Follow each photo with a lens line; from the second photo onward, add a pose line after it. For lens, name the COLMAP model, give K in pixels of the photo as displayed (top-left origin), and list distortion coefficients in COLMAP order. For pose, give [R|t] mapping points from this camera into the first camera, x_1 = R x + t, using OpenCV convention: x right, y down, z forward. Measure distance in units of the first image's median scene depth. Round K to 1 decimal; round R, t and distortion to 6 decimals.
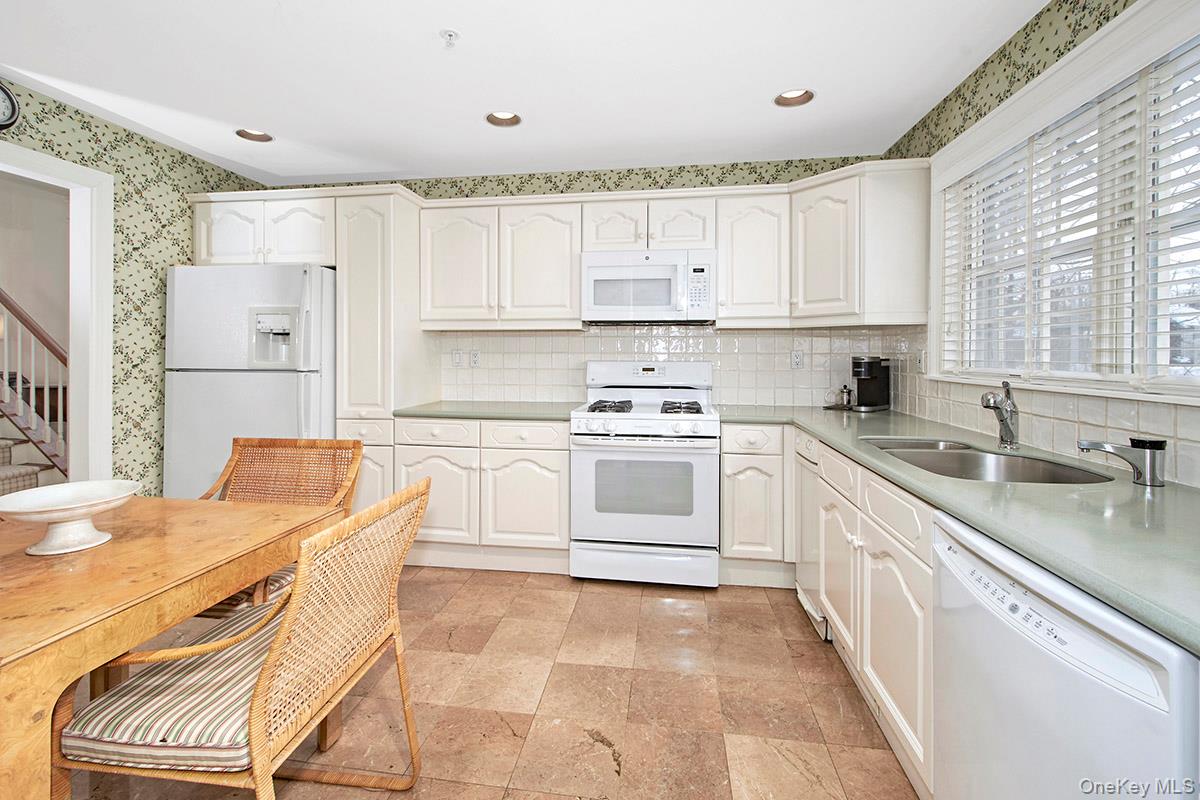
lens RADIAL K [[520.0, 0, 598.3], [0, 520.0, 369.4], [0, 0, 1]] dist [0.029125, -0.000165]
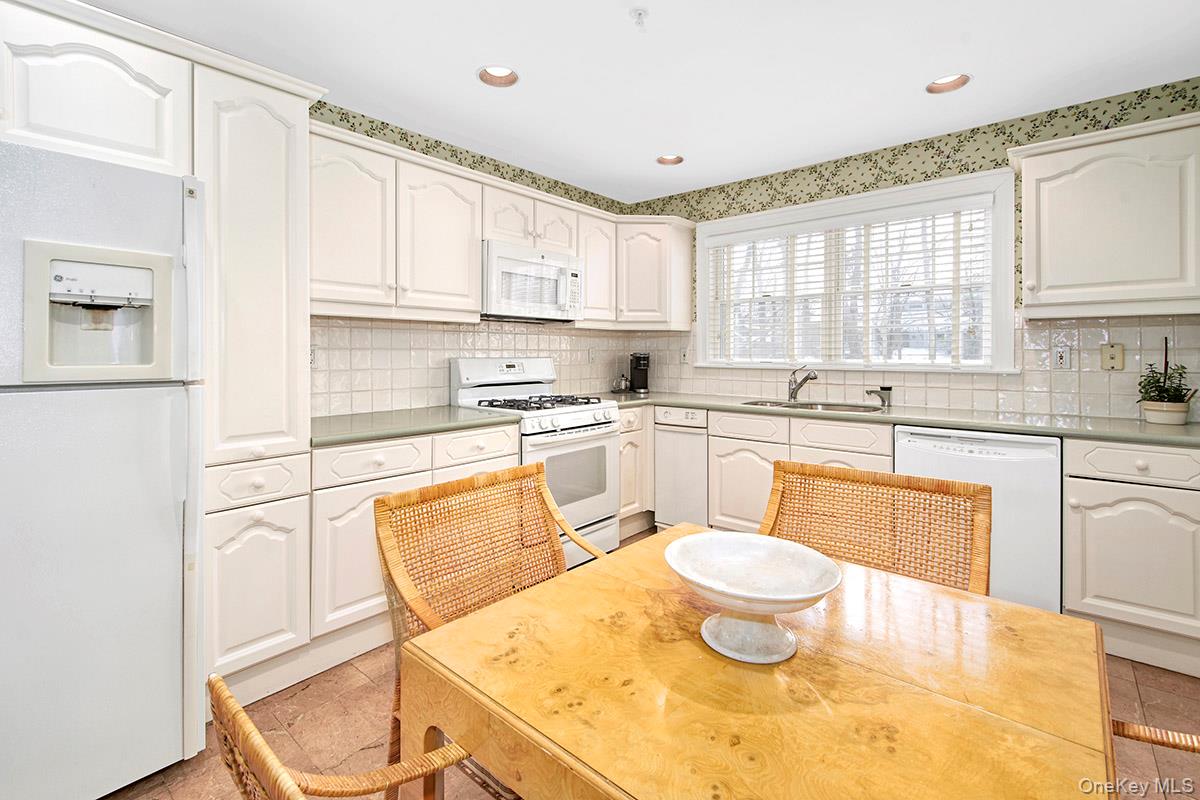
lens RADIAL K [[523.9, 0, 590.2], [0, 523.9, 372.8], [0, 0, 1]] dist [0.001878, -0.001006]
pose [[0.556084, -0.033516, 0.830450, -0.718181], [0.023379, 0.999422, 0.024681, -0.008963], [-0.830797, 0.005690, 0.556546, 0.350333]]
